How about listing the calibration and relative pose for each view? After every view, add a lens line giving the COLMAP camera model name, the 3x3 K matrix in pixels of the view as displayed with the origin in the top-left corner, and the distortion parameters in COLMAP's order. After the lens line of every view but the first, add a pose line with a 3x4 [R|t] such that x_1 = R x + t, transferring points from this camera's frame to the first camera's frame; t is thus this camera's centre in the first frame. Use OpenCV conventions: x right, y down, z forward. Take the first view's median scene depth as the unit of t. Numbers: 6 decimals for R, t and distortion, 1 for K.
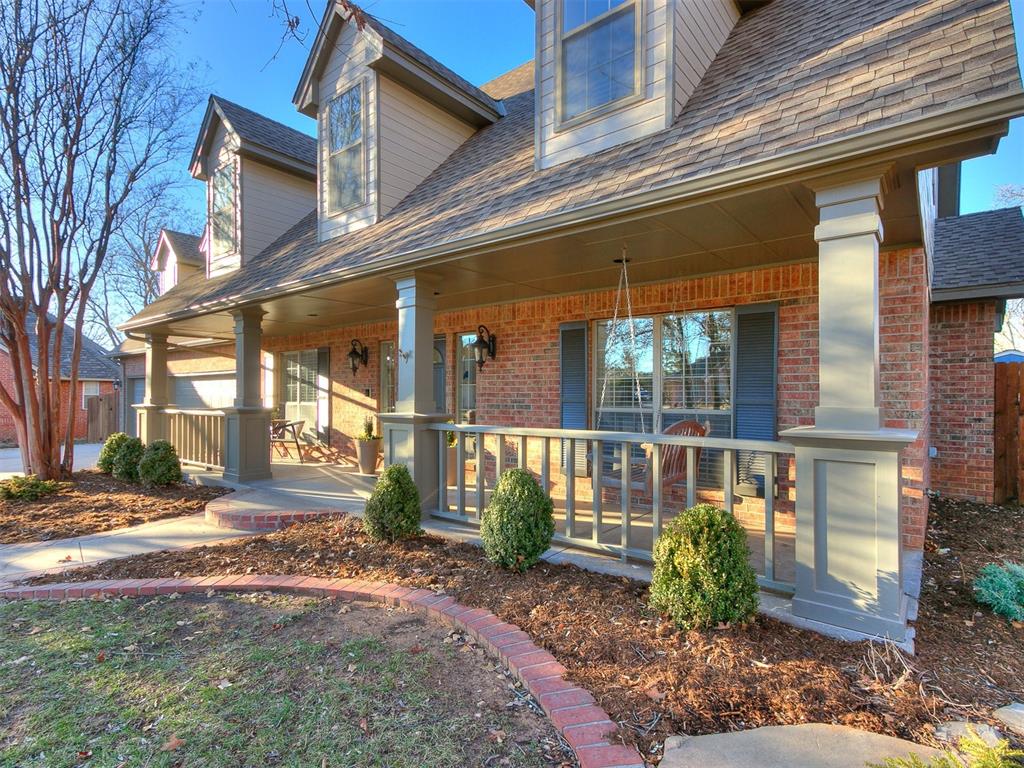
lens RADIAL K [[530.3, 0, 511.2], [0, 530.3, 392.6], [0, 0, 1]] dist [0.022250, 0.000310]
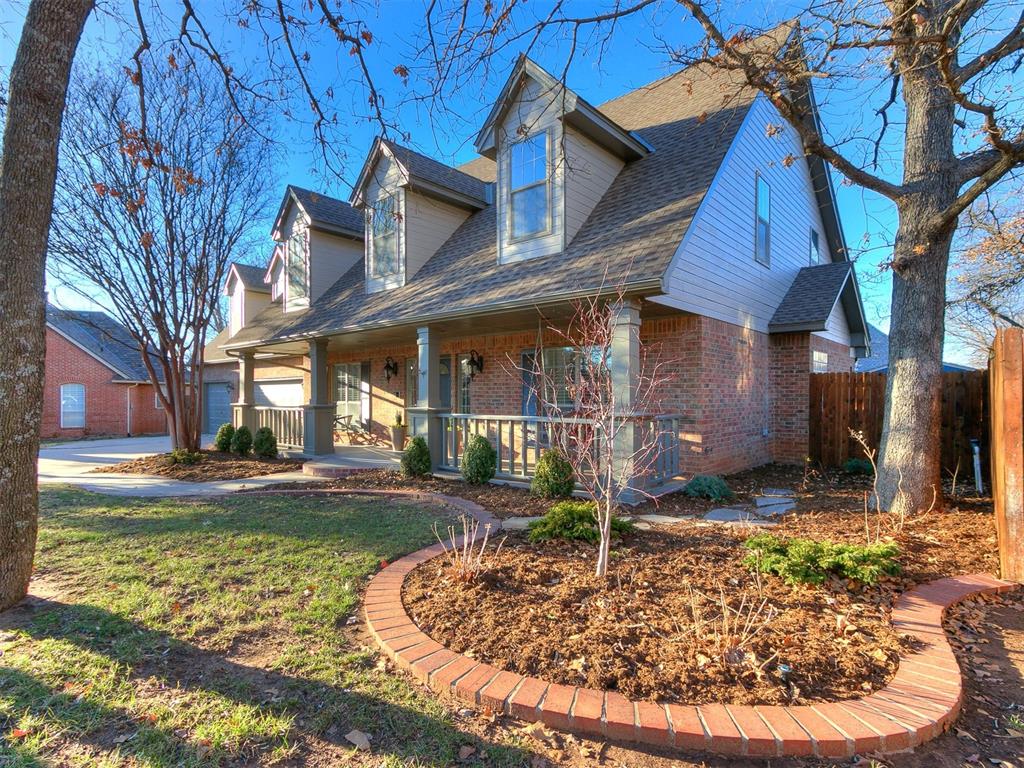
lens RADIAL K [[543.5, 0, 501.0], [0, 543.5, 392.1], [0, 0, 1]] dist [0.000661, 0.000553]
pose [[0.998061, -0.005043, -0.062035, 0.118541], [0.005183, 0.999984, 0.002098, -0.009768], [0.062024, -0.002416, 0.998072, -0.538054]]
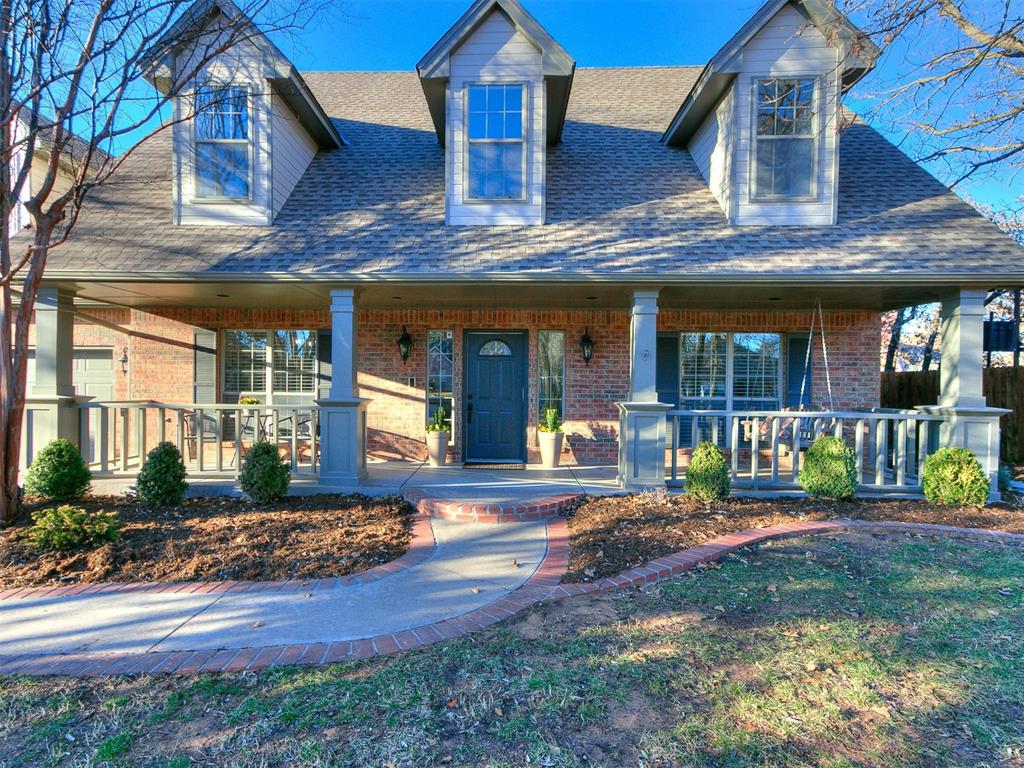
lens RADIAL K [[531.0, 0, 491.4], [0, 531.0, 391.1], [0, 0, 1]] dist [0.016406, 0.000668]
pose [[0.793489, -0.000742, 0.608584, -0.938648], [-0.012239, 0.999778, 0.017177, -0.003079], [-0.608462, -0.021078, 0.793303, 0.202103]]
